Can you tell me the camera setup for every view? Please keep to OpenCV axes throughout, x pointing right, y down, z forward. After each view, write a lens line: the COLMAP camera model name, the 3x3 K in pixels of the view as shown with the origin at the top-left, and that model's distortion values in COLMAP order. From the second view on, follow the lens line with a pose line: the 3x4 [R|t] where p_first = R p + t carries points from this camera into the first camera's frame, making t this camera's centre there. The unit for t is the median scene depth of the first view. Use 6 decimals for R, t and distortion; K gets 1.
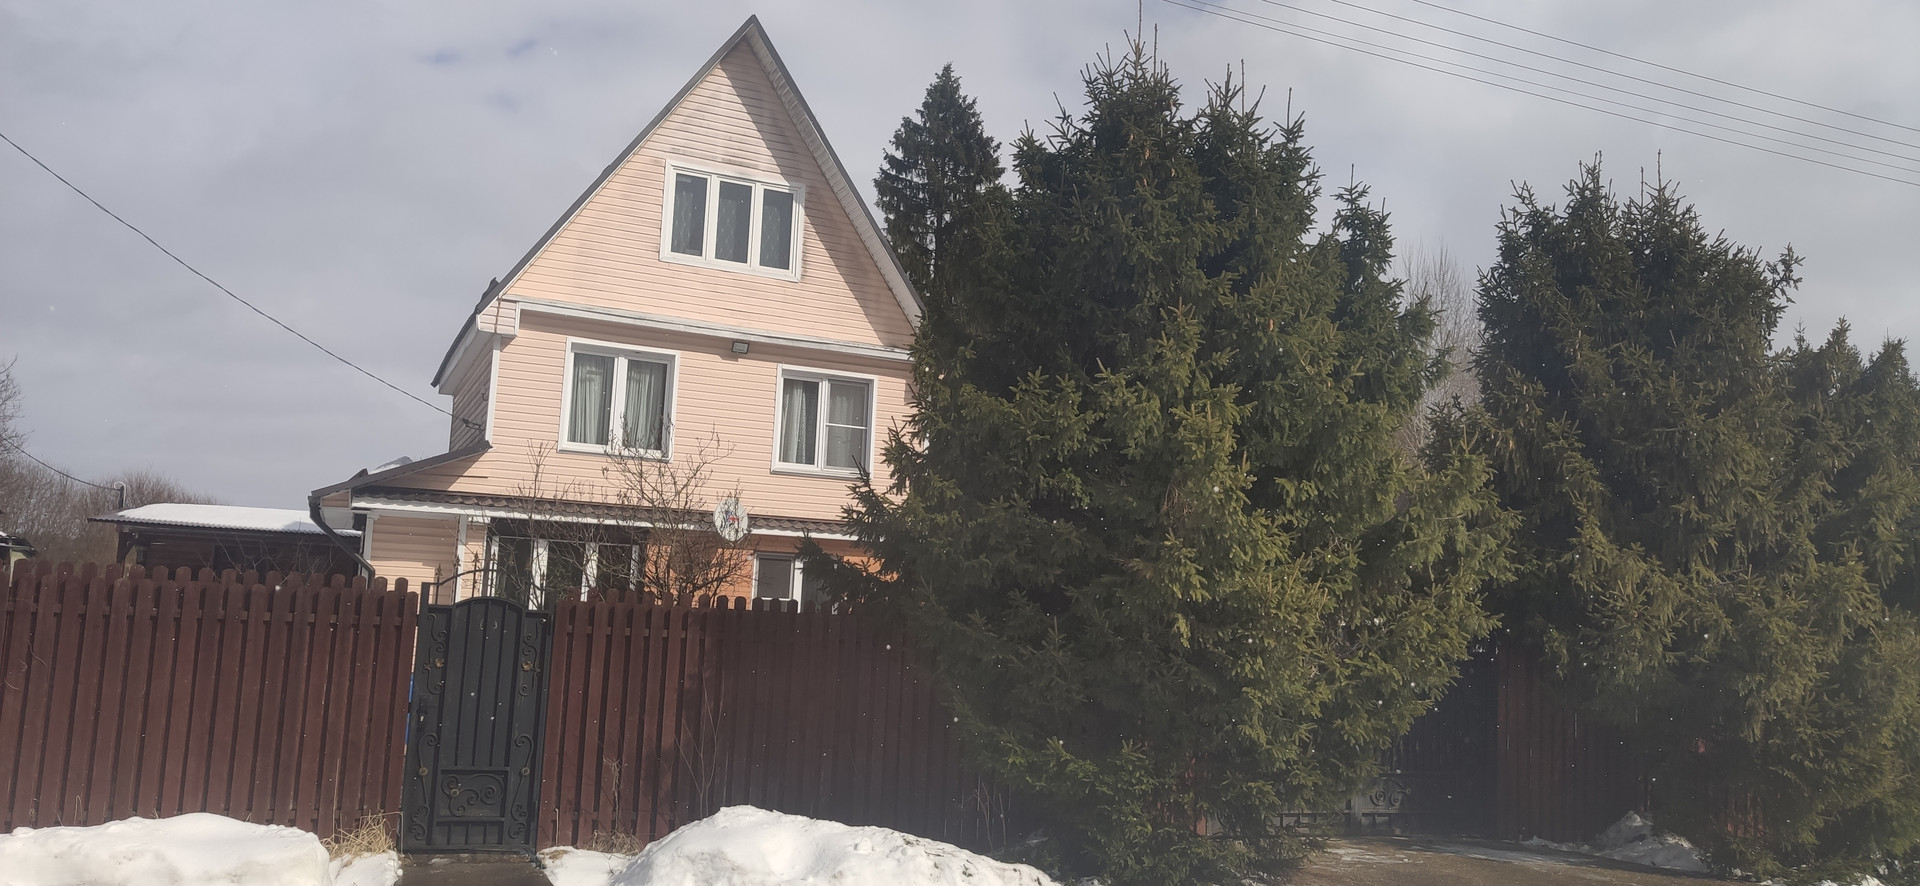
lens RADIAL K [[1386.3, 0, 962.6], [0, 1386.3, 458.3], [0, 0, 1]] dist [0.037320, -0.076780]
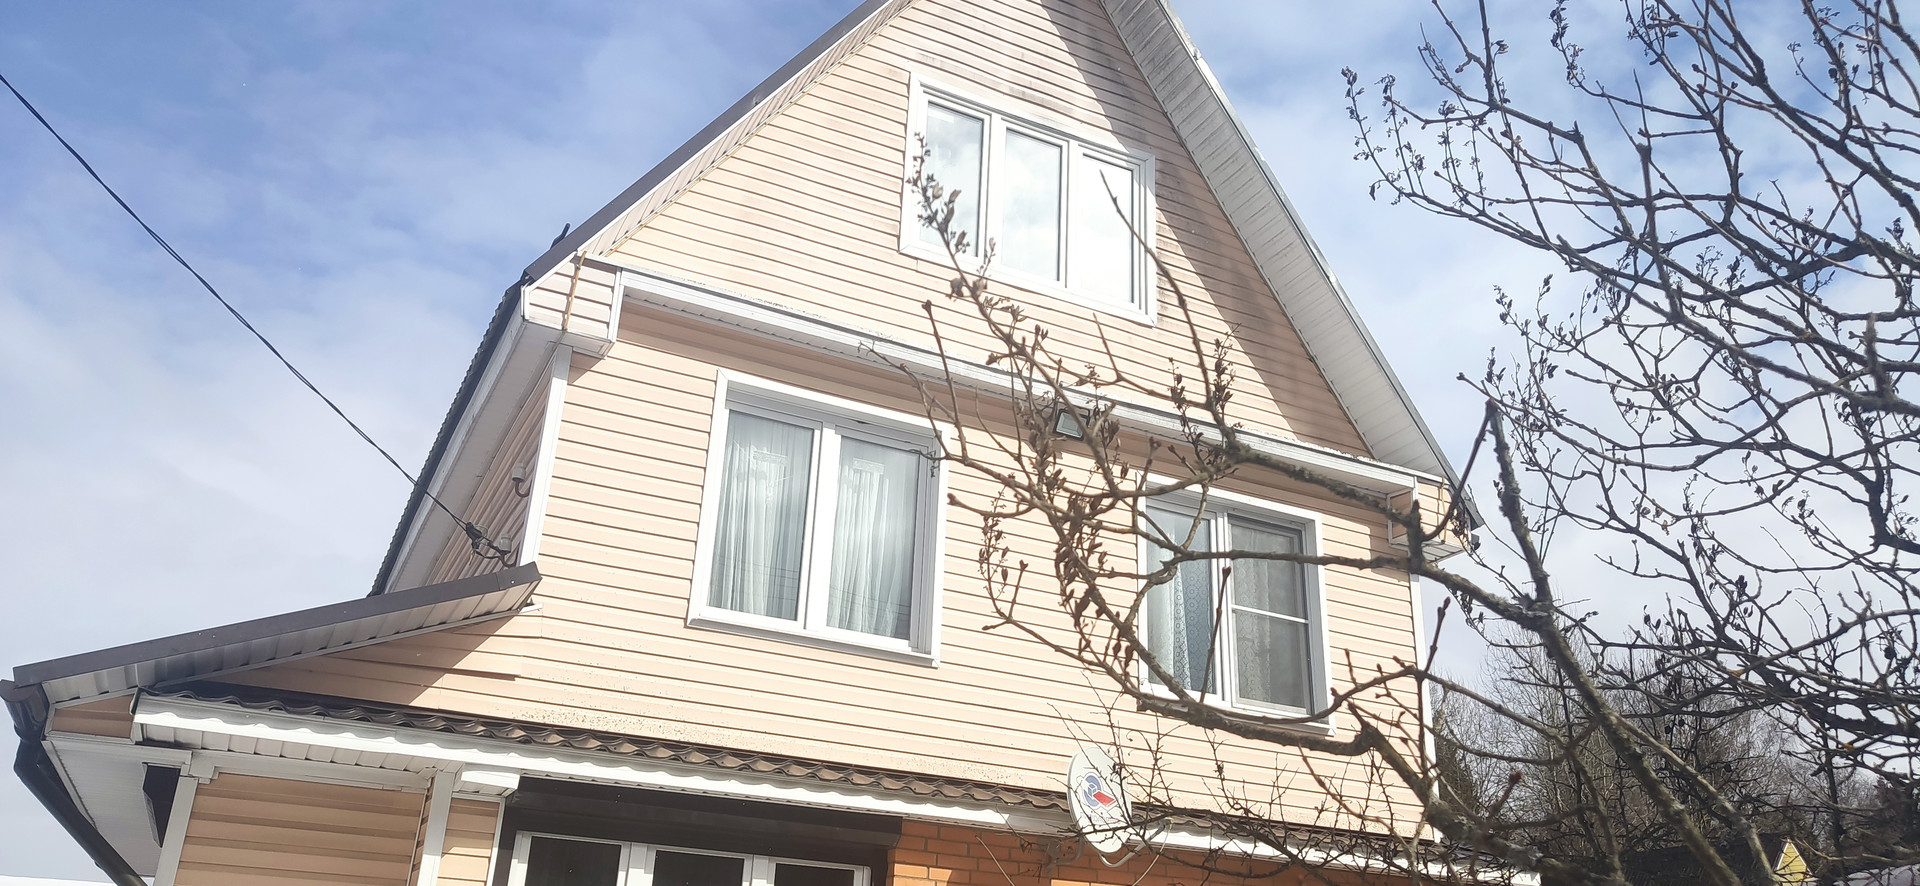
lens RADIAL K [[1386.3, 0, 962.6], [0, 1386.3, 458.3], [0, 0, 1]] dist [0.037320, -0.076780]
pose [[0.998412, 0.003252, 0.056244, -0.232256], [0.013762, 0.954010, -0.299459, 0.071685], [-0.054631, 0.299757, 0.952450, 0.587874]]
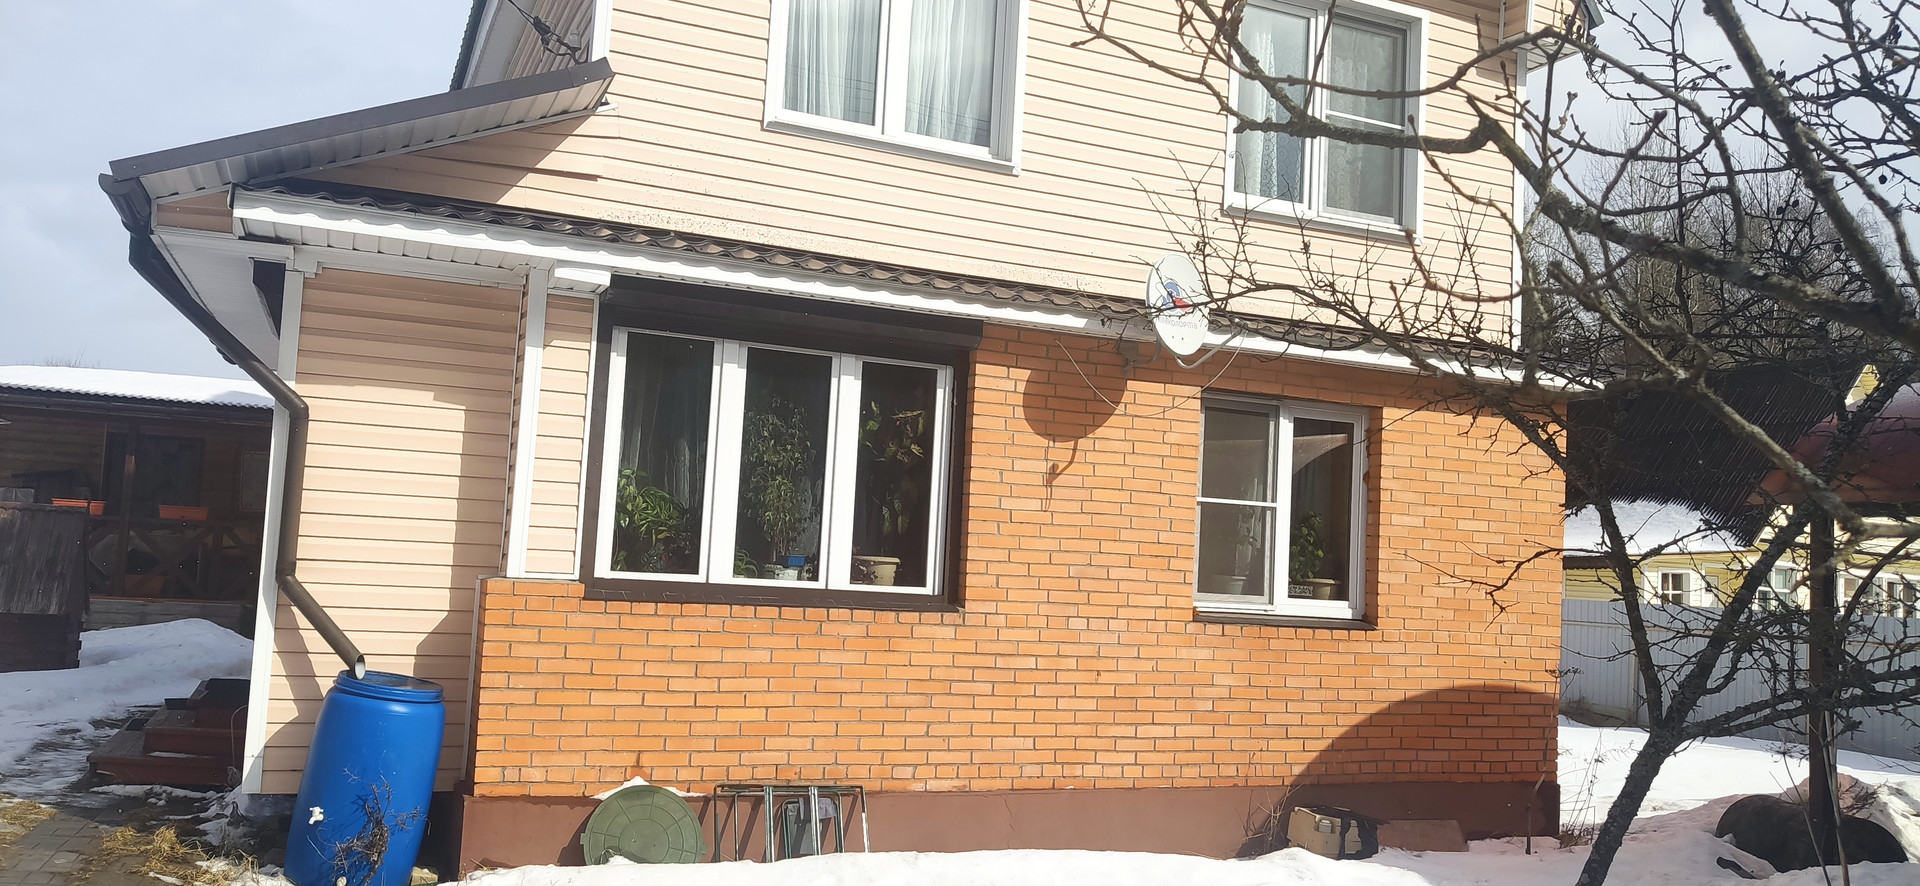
lens RADIAL K [[1380.9, 0, 960.0], [0, 1380.9, 443.0], [0, 0, 1]] dist [0.074380, -0.170162]
pose [[0.999977, -0.006118, -0.002939, -0.232635], [0.006164, 0.999856, 0.015820, 0.080389], [0.002842, -0.015838, 0.999871, 0.593184]]
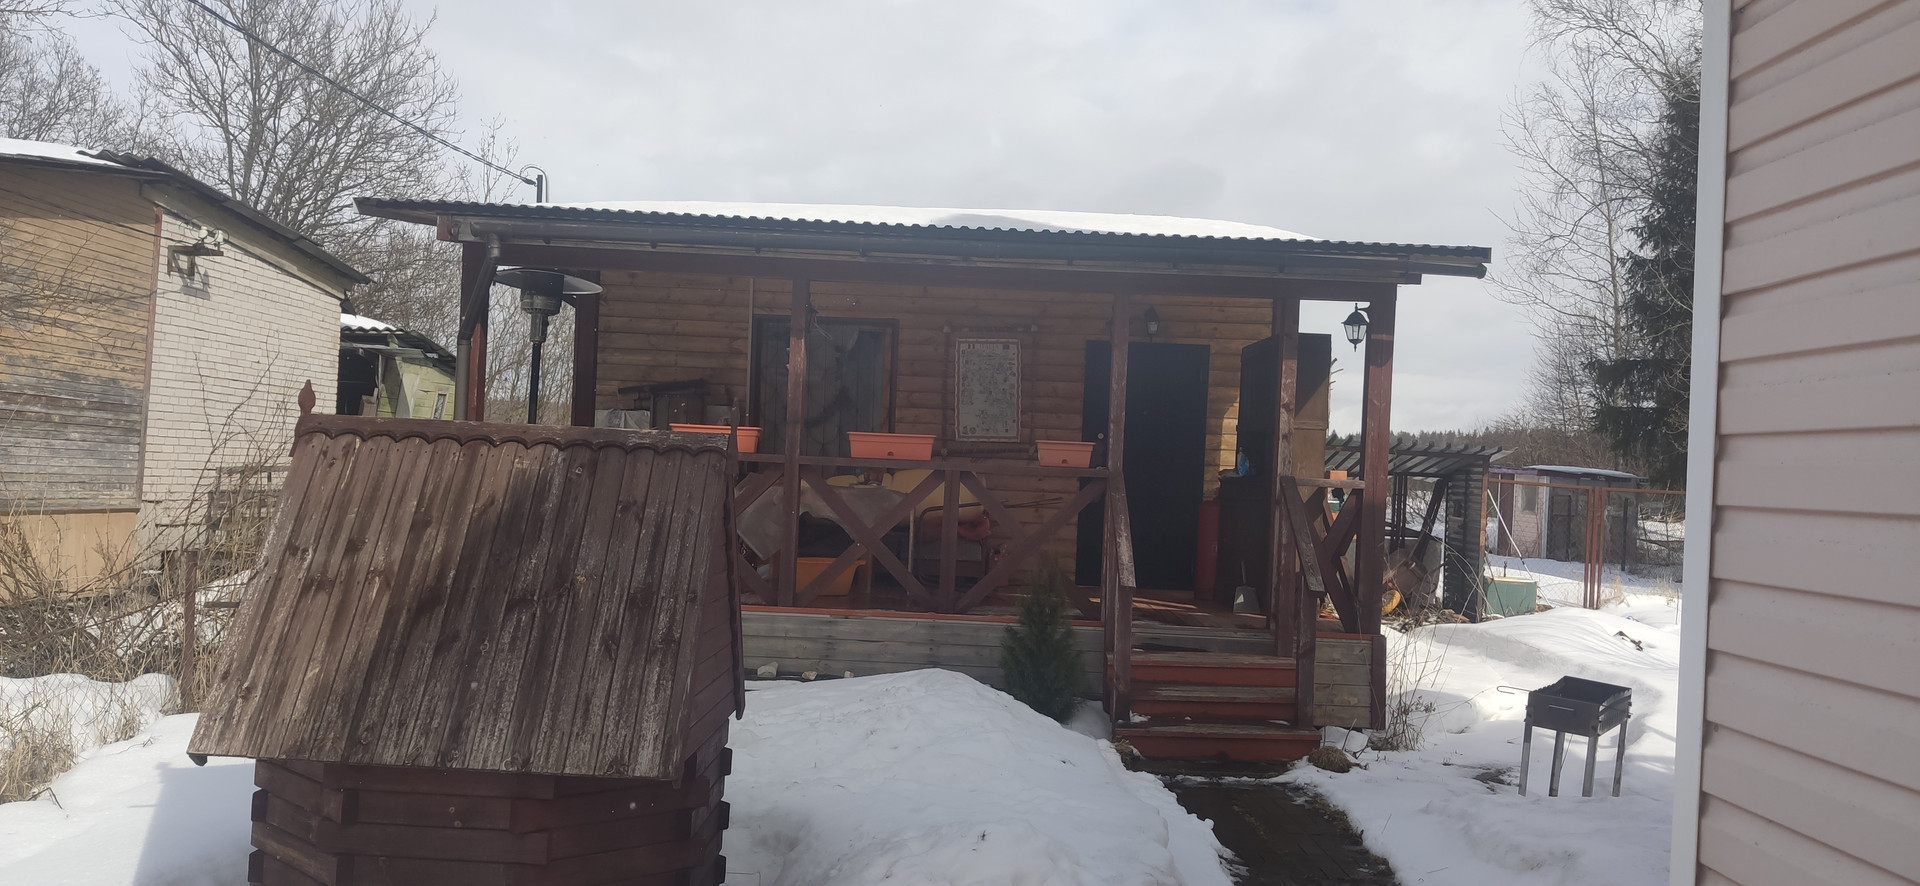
lens RADIAL K [[1386.3, 0, 962.6], [0, 1386.3, 458.3], [0, 0, 1]] dist [0.037320, -0.076780]
pose [[0.921996, -0.013911, -0.386951, -0.382860], [0.045223, 0.996384, 0.071934, 0.094132], [0.384551, -0.083822, 0.919290, 0.829001]]
